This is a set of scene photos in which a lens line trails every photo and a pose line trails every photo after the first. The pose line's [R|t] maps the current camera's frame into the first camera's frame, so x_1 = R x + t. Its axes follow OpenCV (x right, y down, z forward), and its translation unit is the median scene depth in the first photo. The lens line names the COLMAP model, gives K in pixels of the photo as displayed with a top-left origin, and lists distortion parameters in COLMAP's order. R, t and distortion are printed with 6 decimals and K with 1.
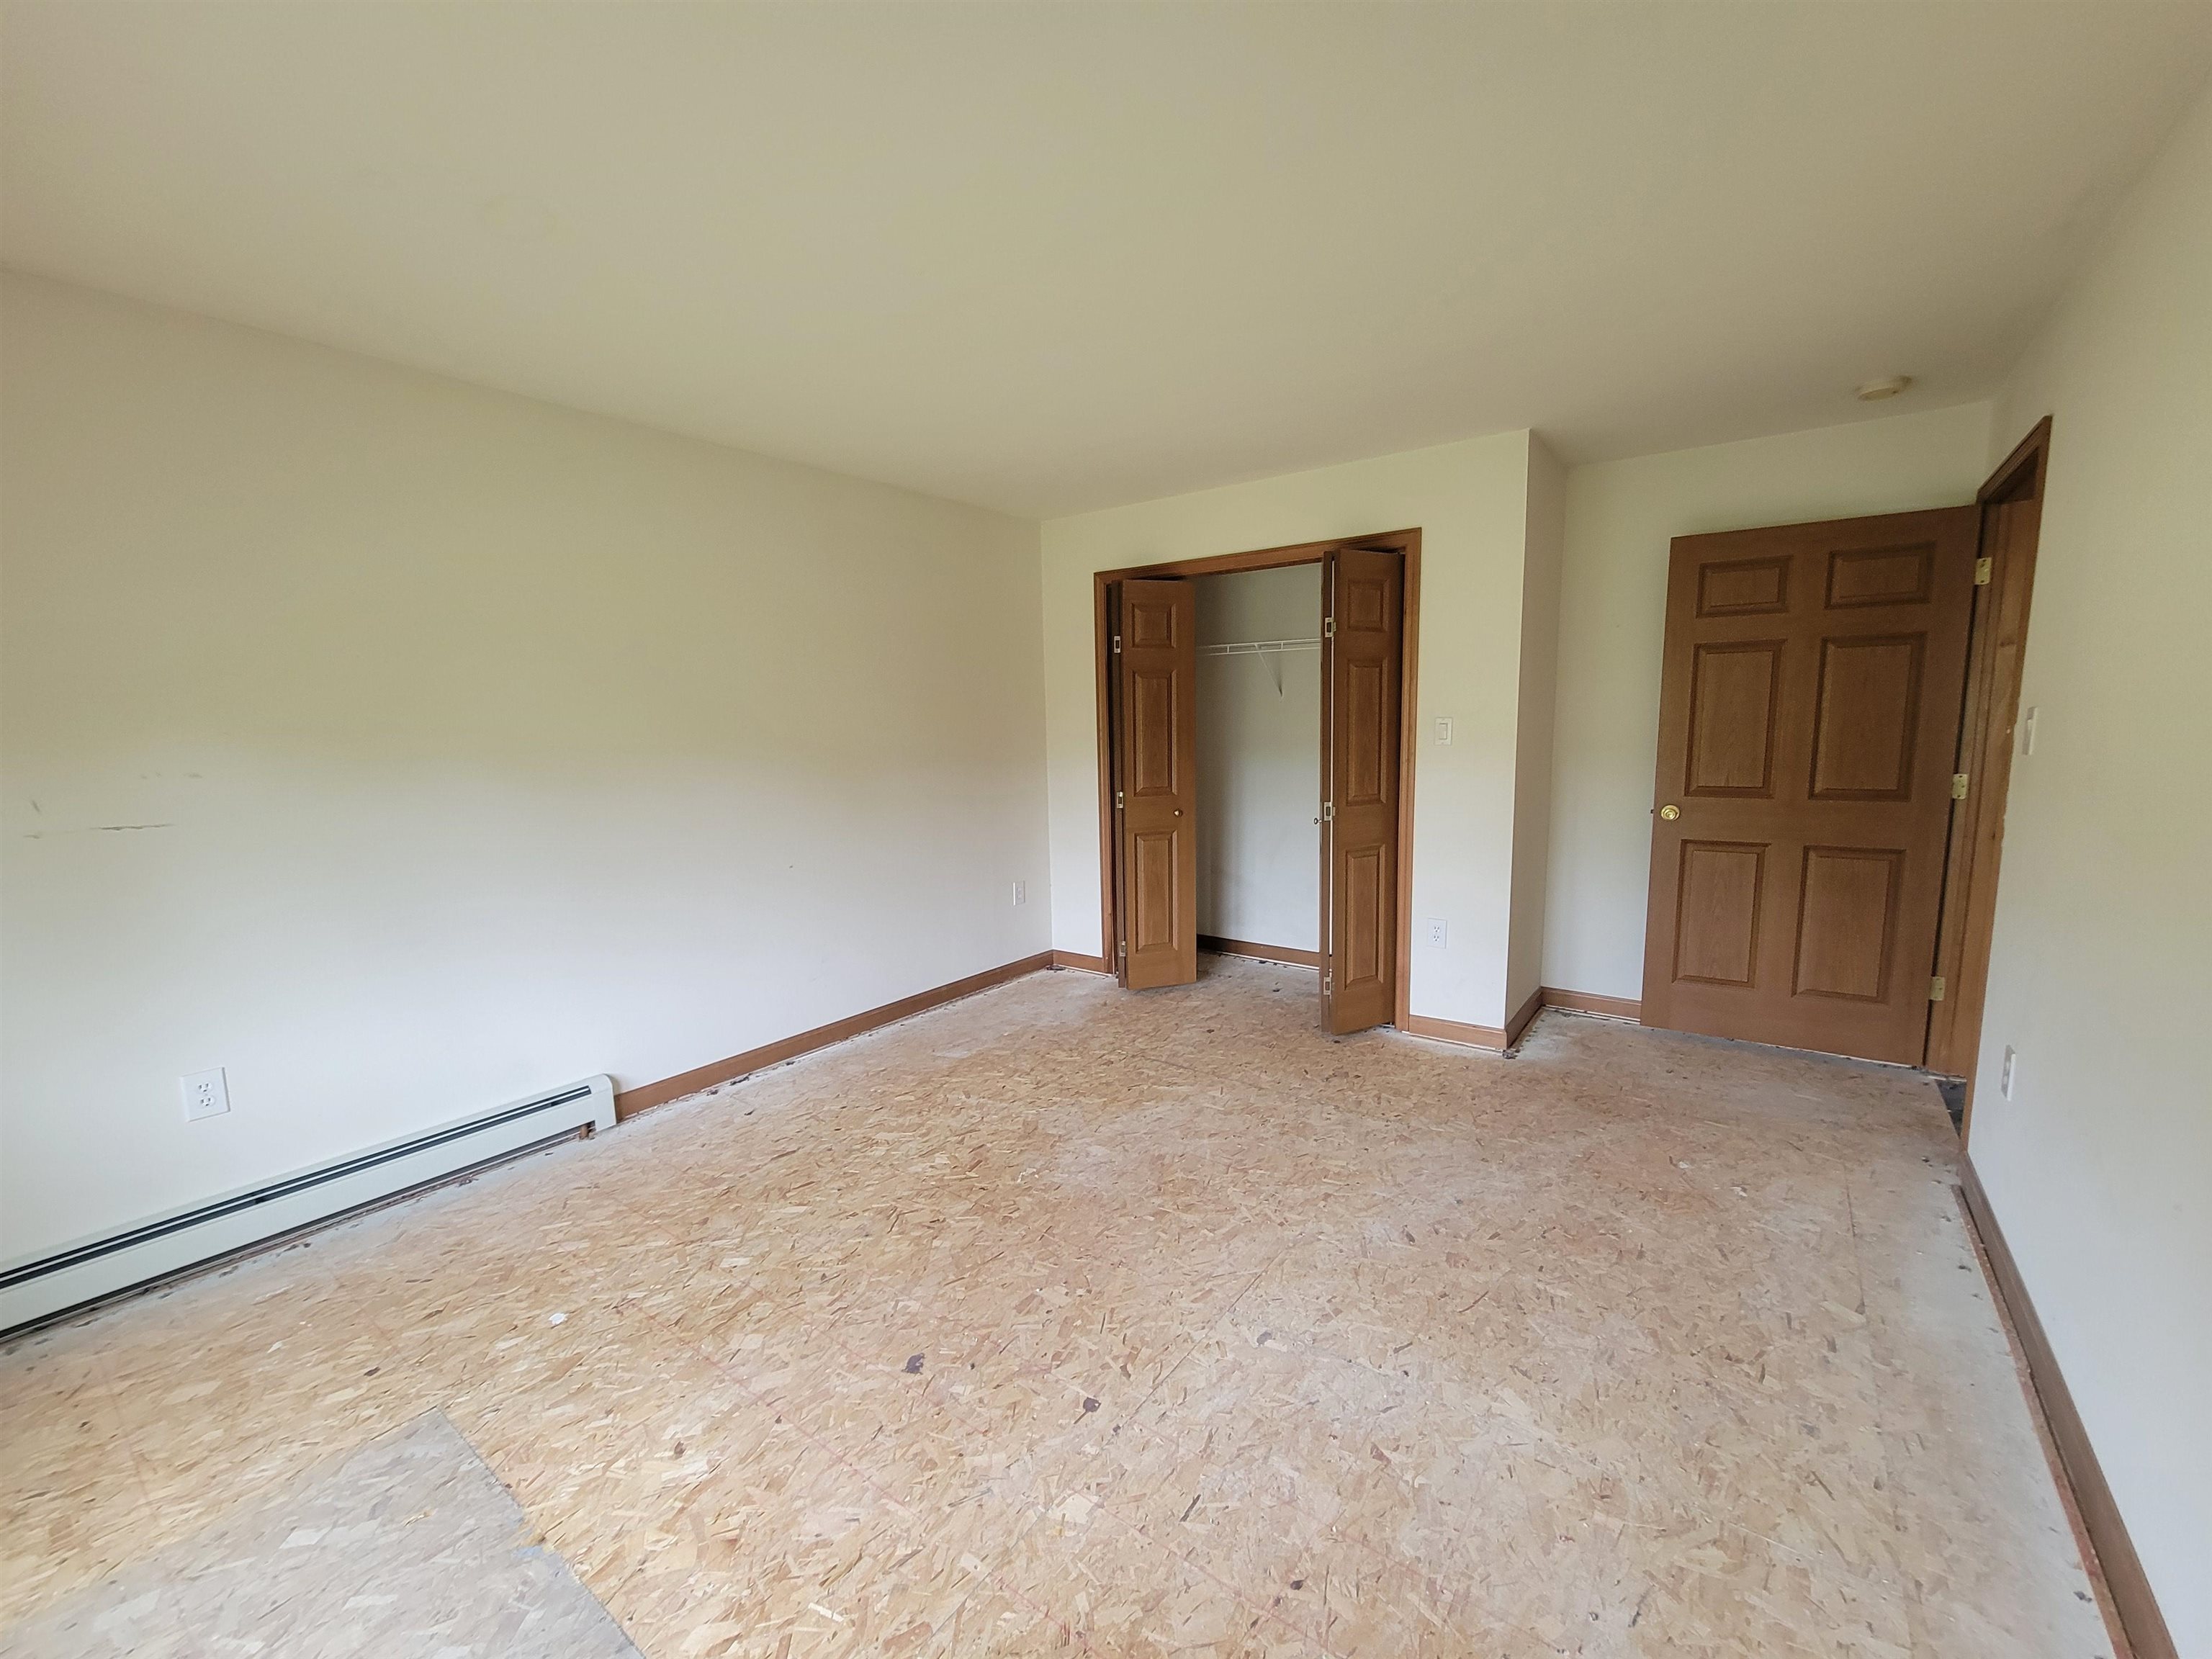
lens RADIAL K [[901.9, 0, 1108.6], [0, 901.9, 838.7], [0, 0, 1]] dist [0.002026, -0.000759]
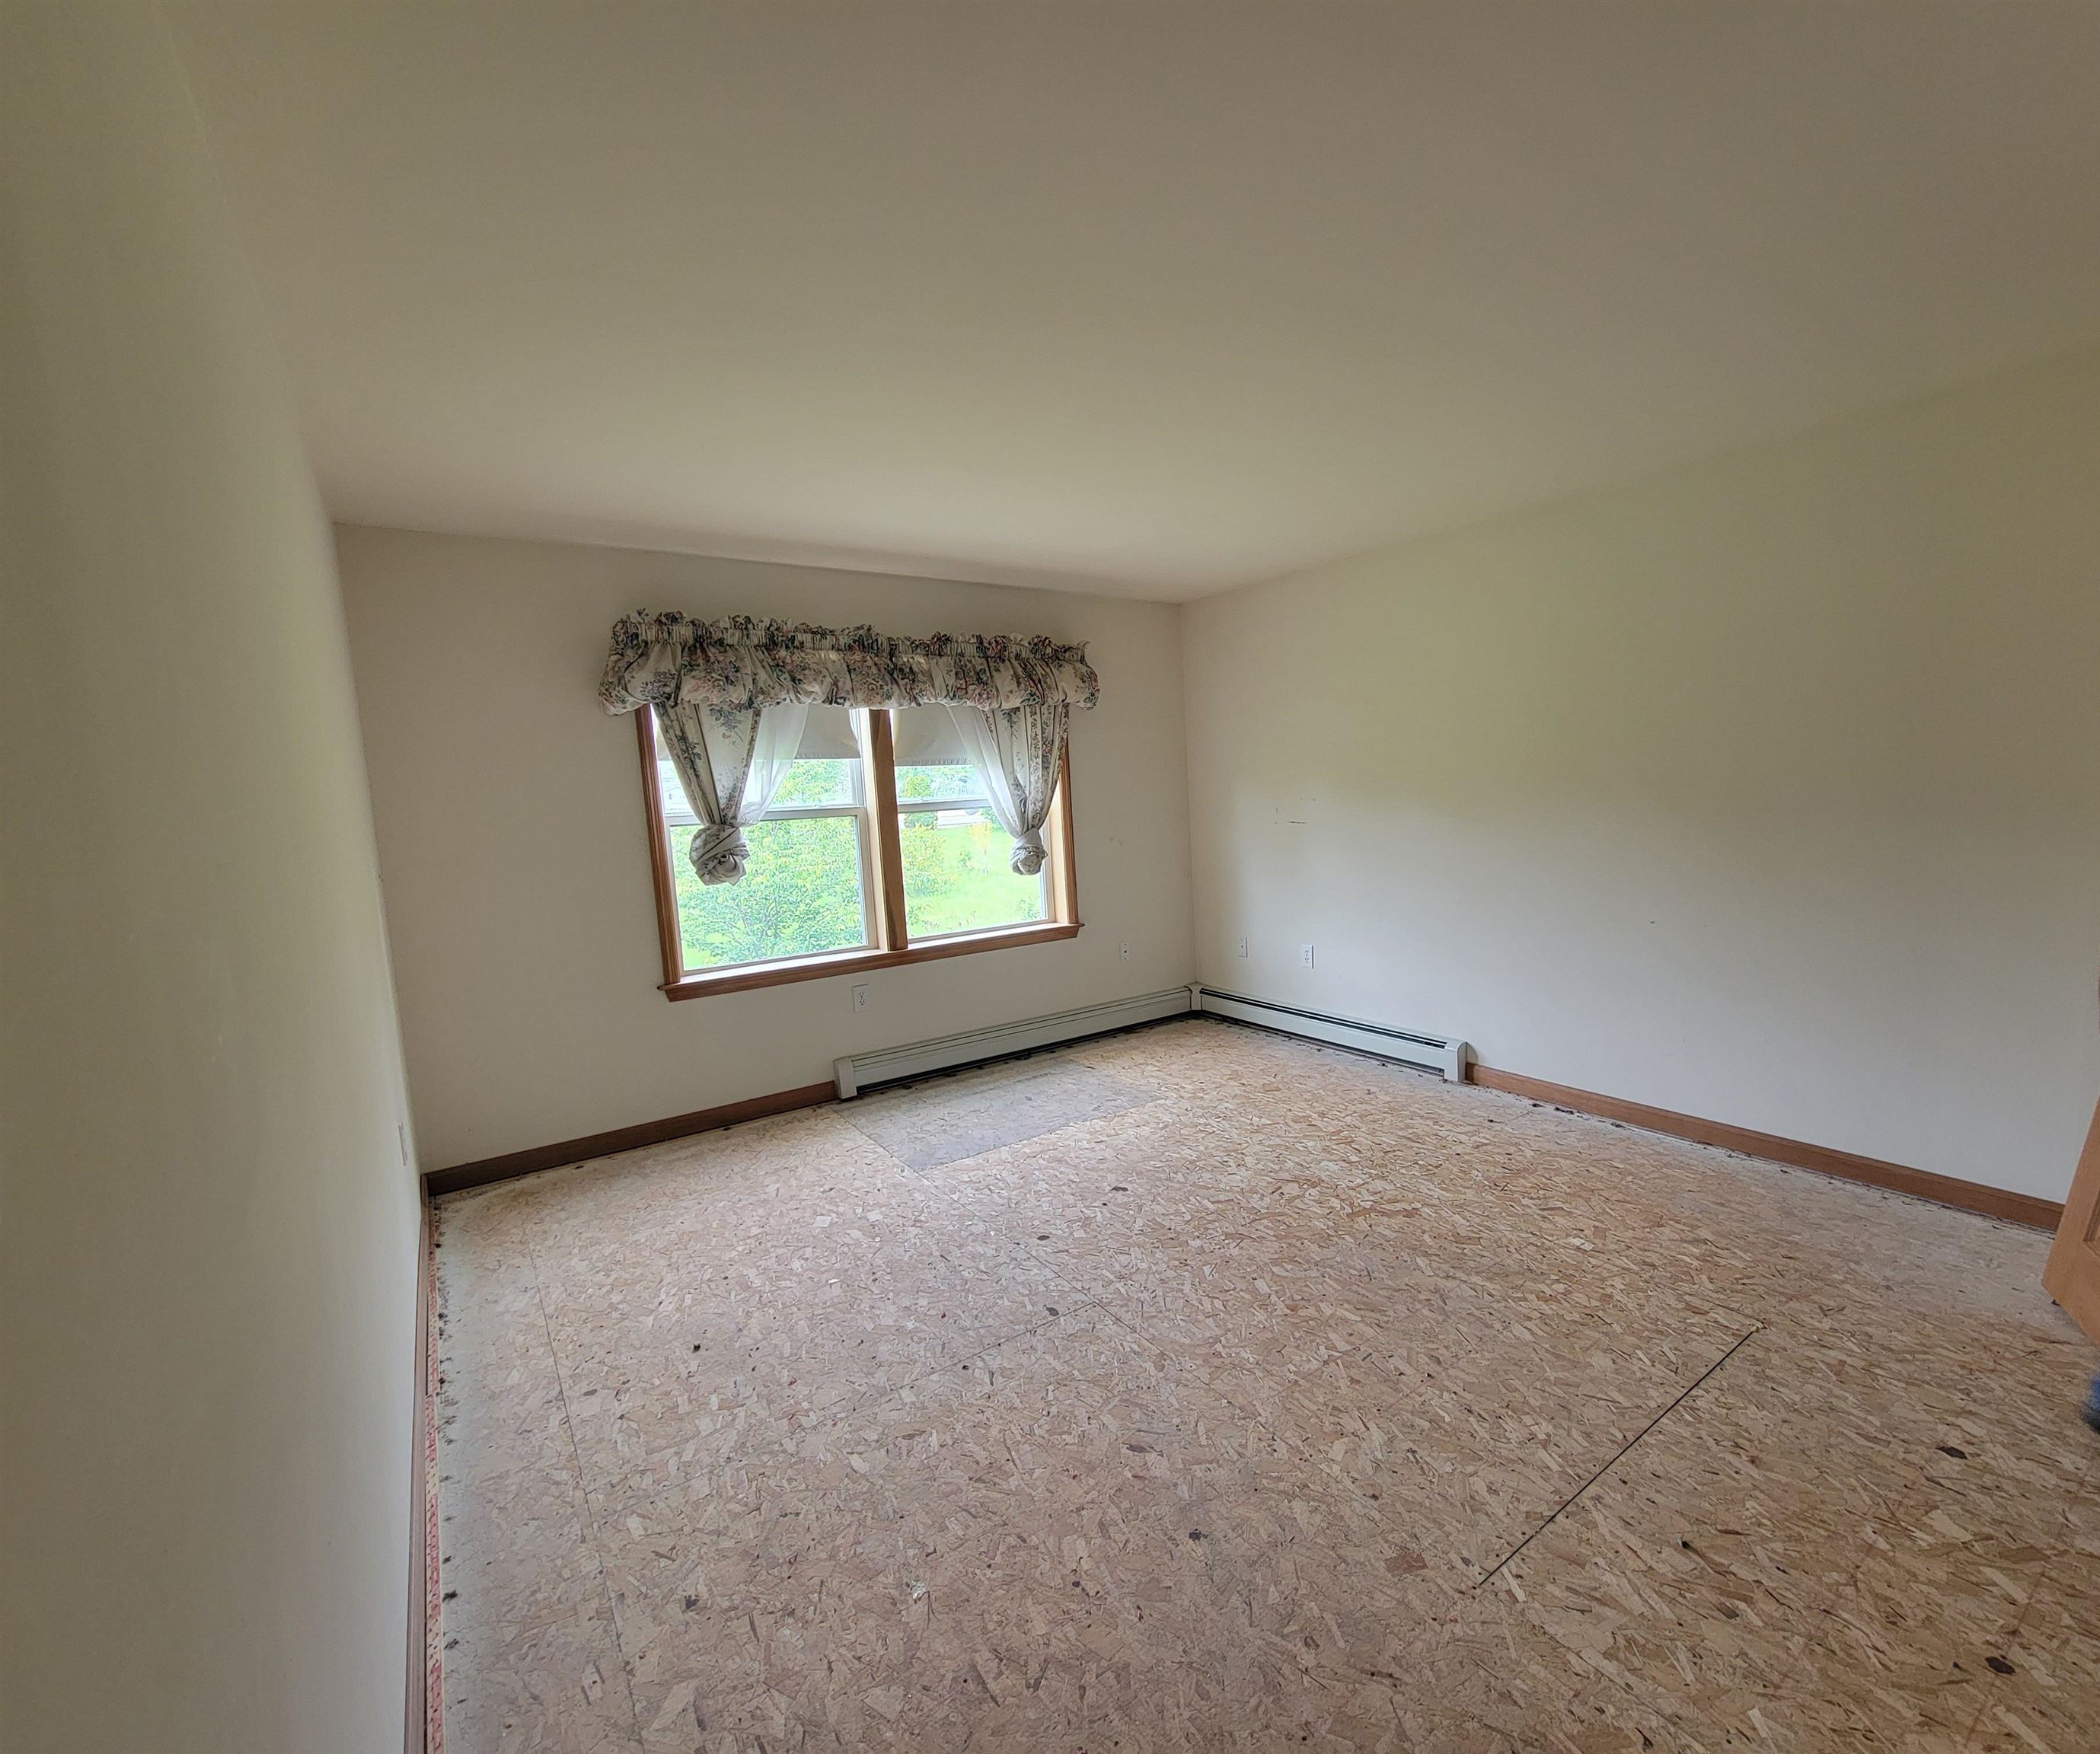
lens RADIAL K [[898.0, 0, 1053.9], [0, 898.0, 880.0], [0, 0, 1]] dist [-0.000324, -0.000047]
pose [[-0.339229, 0.136980, -0.930677, 0.756843], [-0.064223, 0.983661, 0.168188, -0.132569], [0.938509, 0.116825, -0.324889, 0.821962]]
